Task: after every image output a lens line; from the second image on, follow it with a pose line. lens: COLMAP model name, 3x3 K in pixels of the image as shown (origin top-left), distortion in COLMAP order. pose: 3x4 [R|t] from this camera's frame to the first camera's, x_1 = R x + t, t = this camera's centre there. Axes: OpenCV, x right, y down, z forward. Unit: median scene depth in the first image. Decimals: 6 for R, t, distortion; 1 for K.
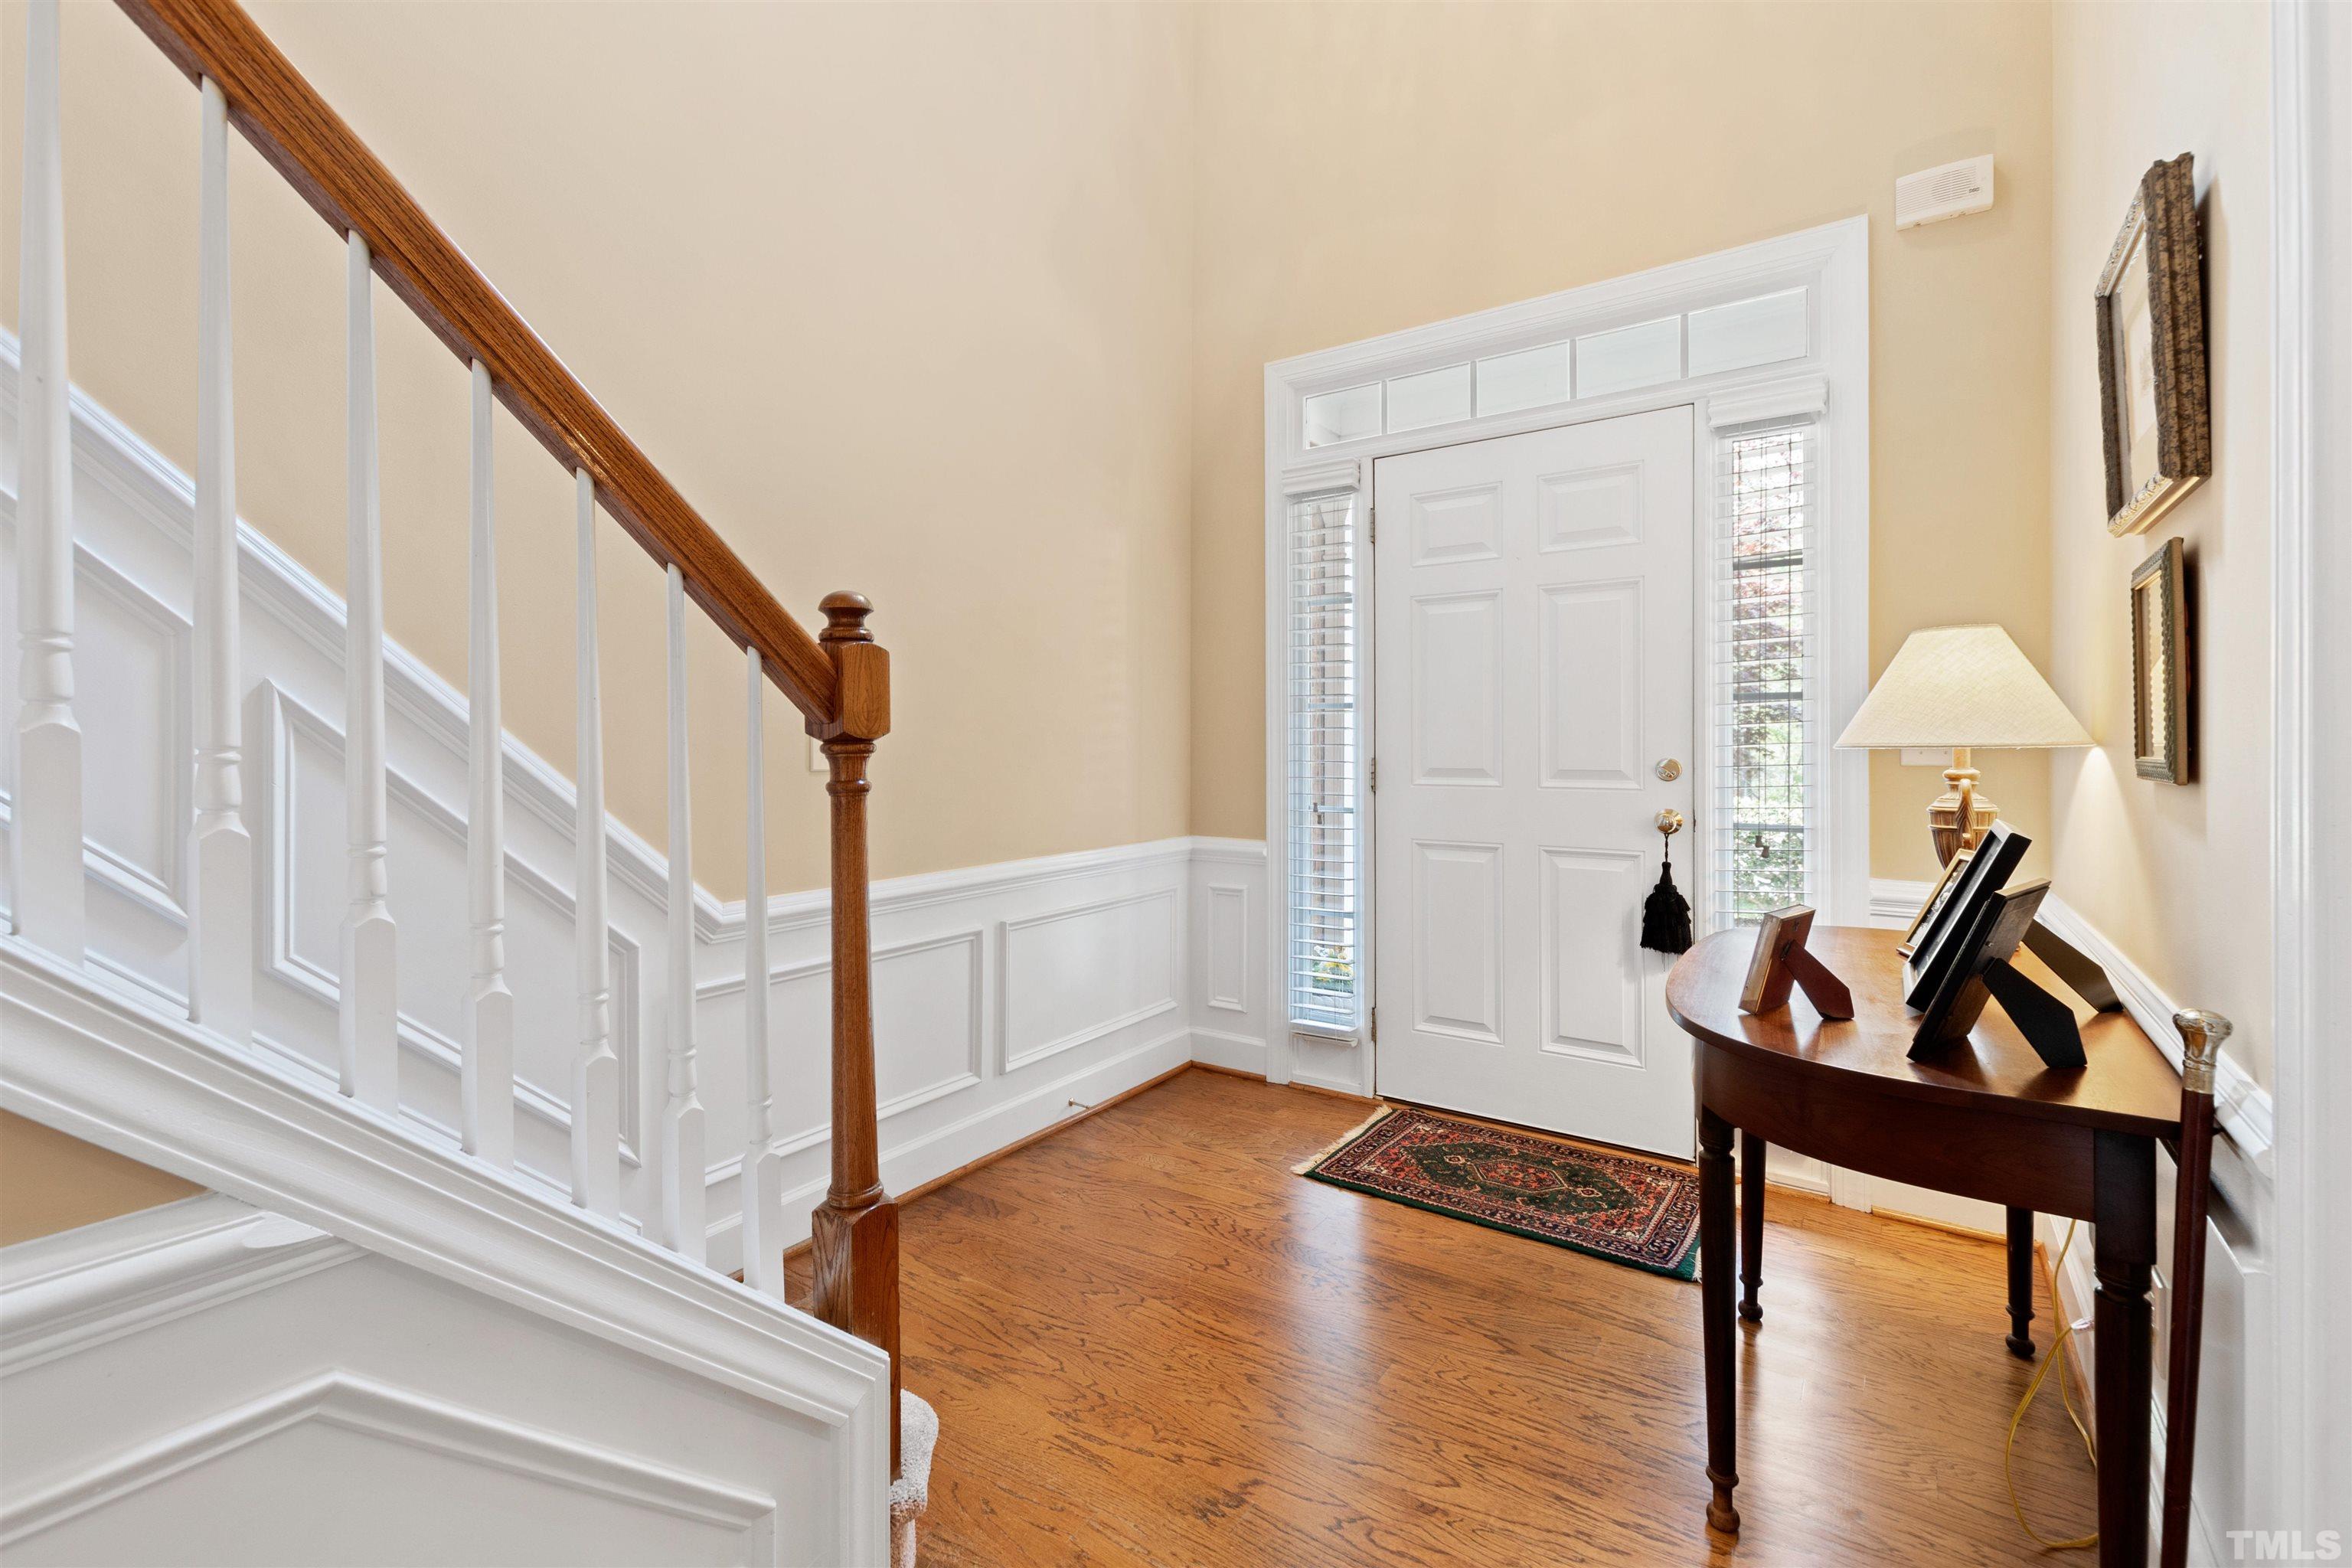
lens RADIAL K [[1051.8, 0, 1113.9], [0, 1051.8, 748.7], [0, 0, 1]] dist [0.003432, -0.000356]
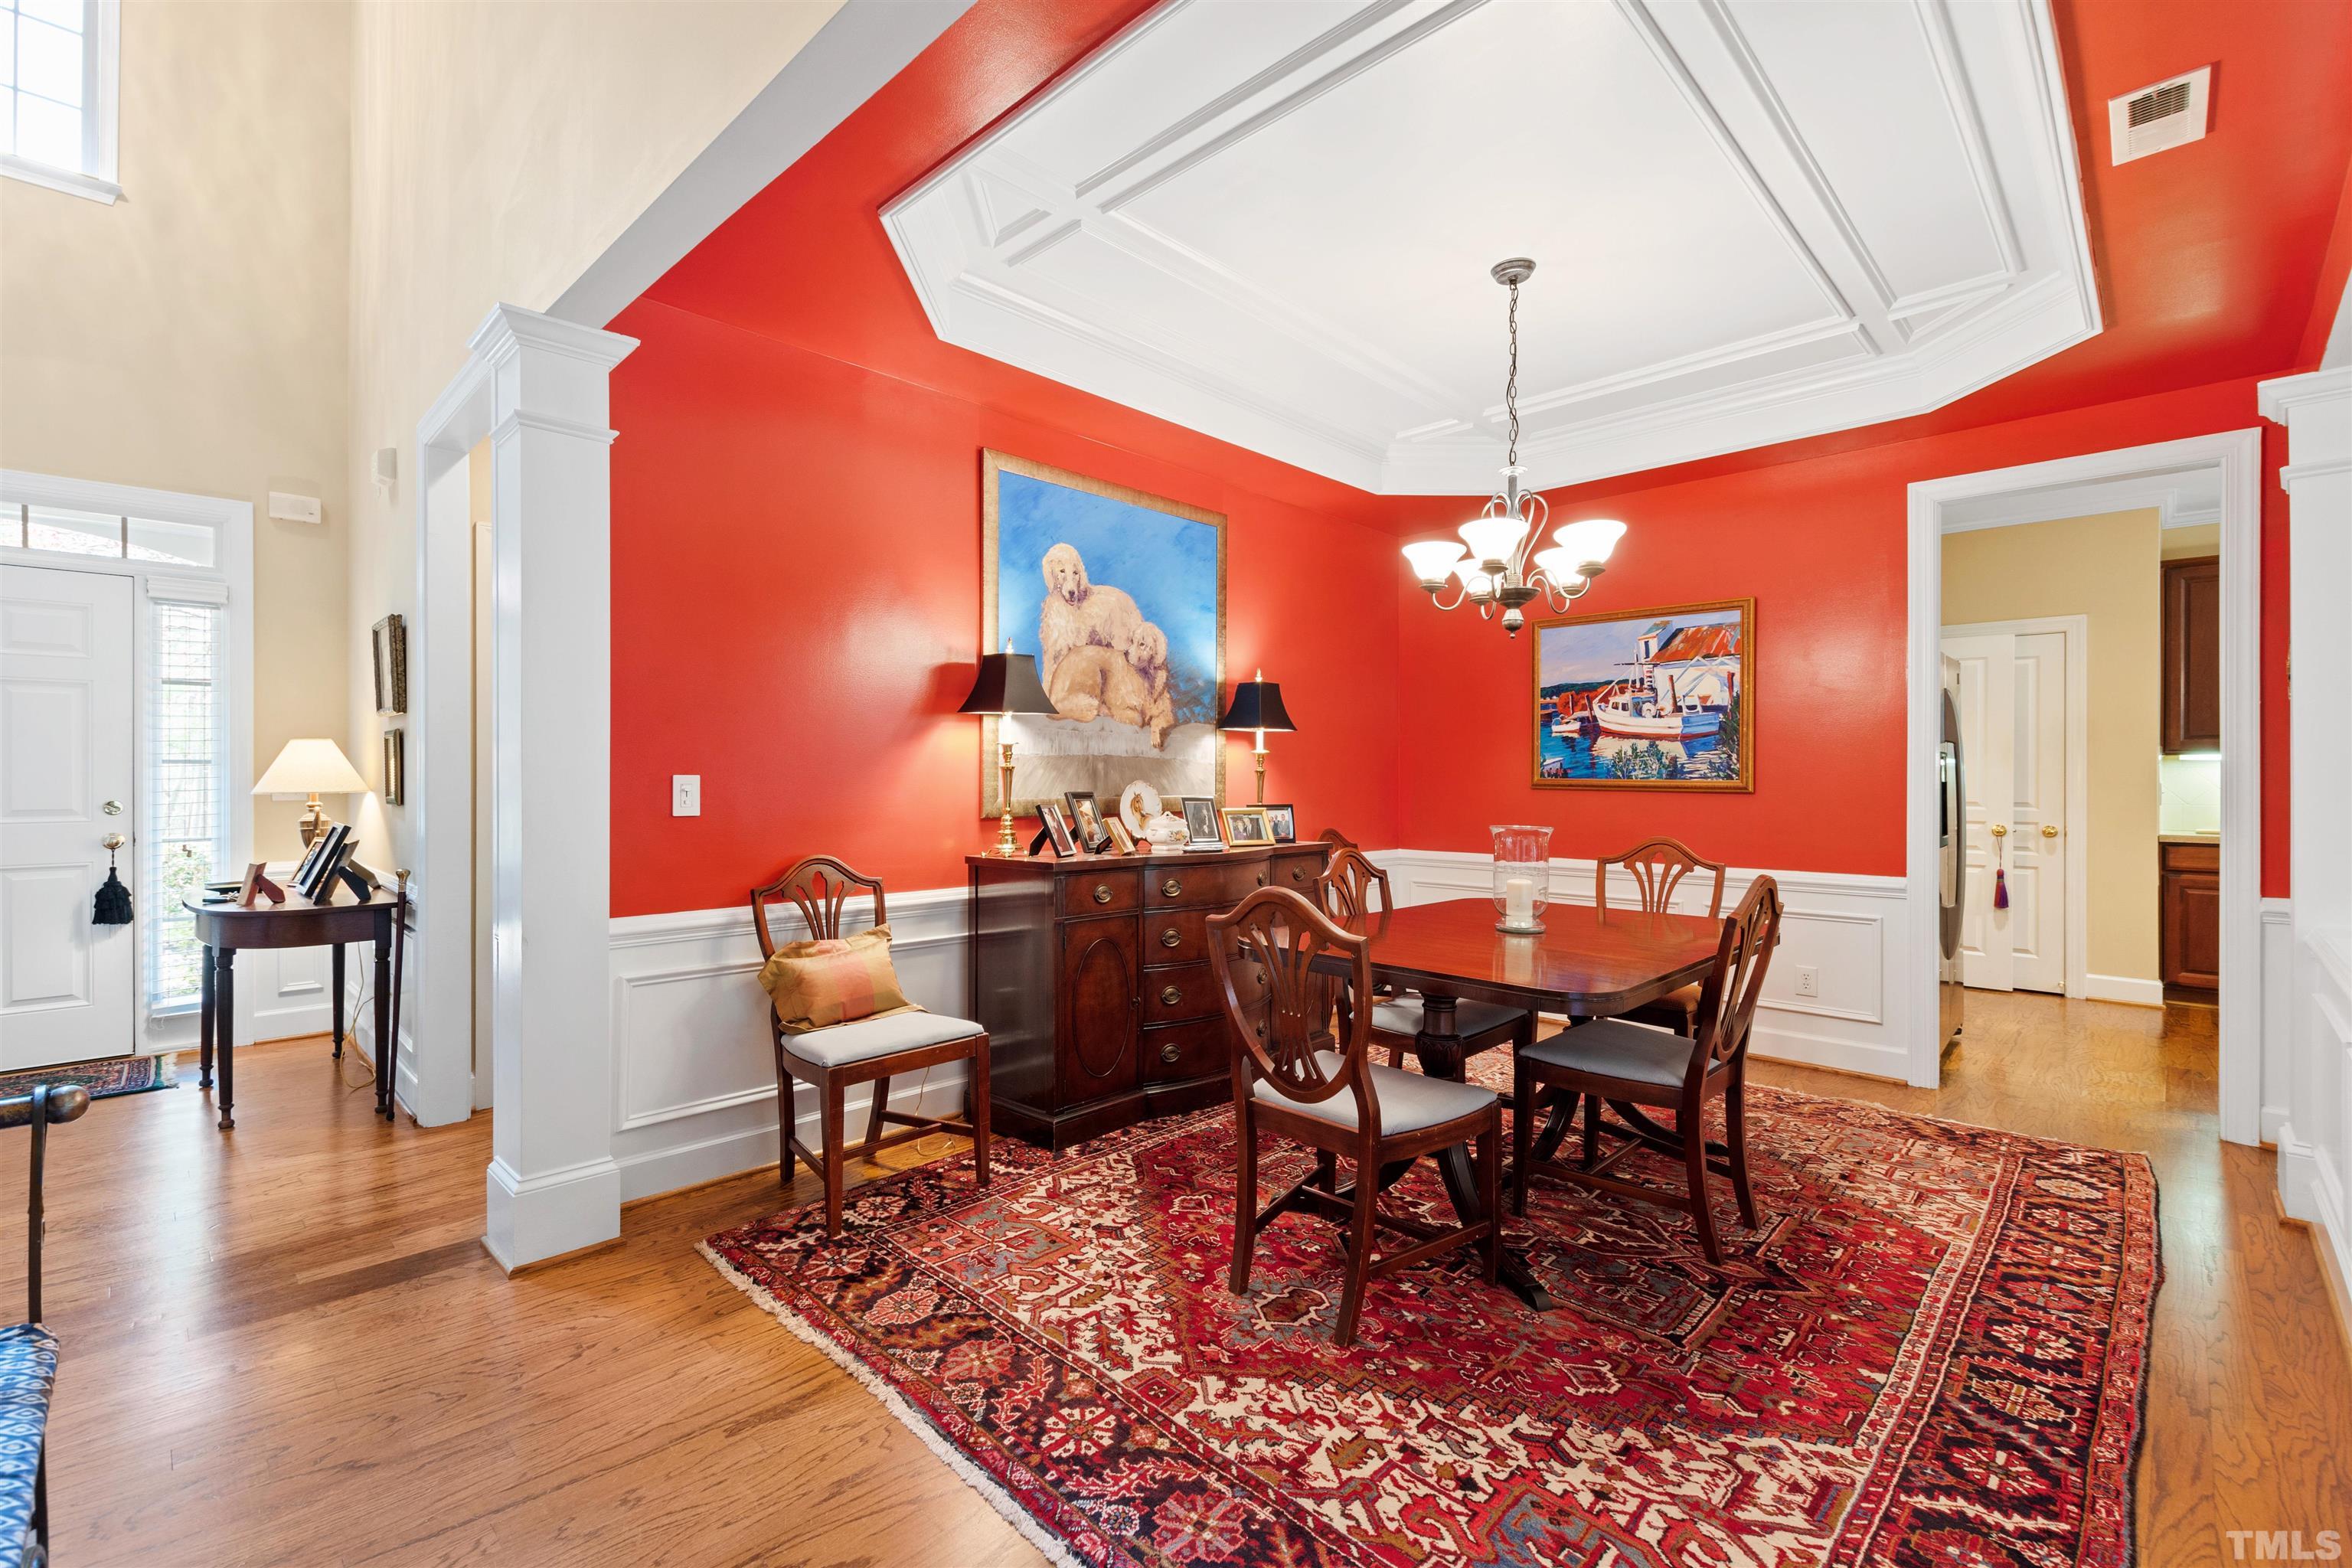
lens RADIAL K [[1051.8, 0, 1183.2], [0, 1051.8, 777.4], [0, 0, 1]] dist [0.003432, -0.000356]
pose [[0.147042, 0.005908, 0.989113, -1.342642], [0.003862, 0.999971, -0.006547, -0.014984], [-0.989123, 0.004782, 0.147015, -1.360297]]
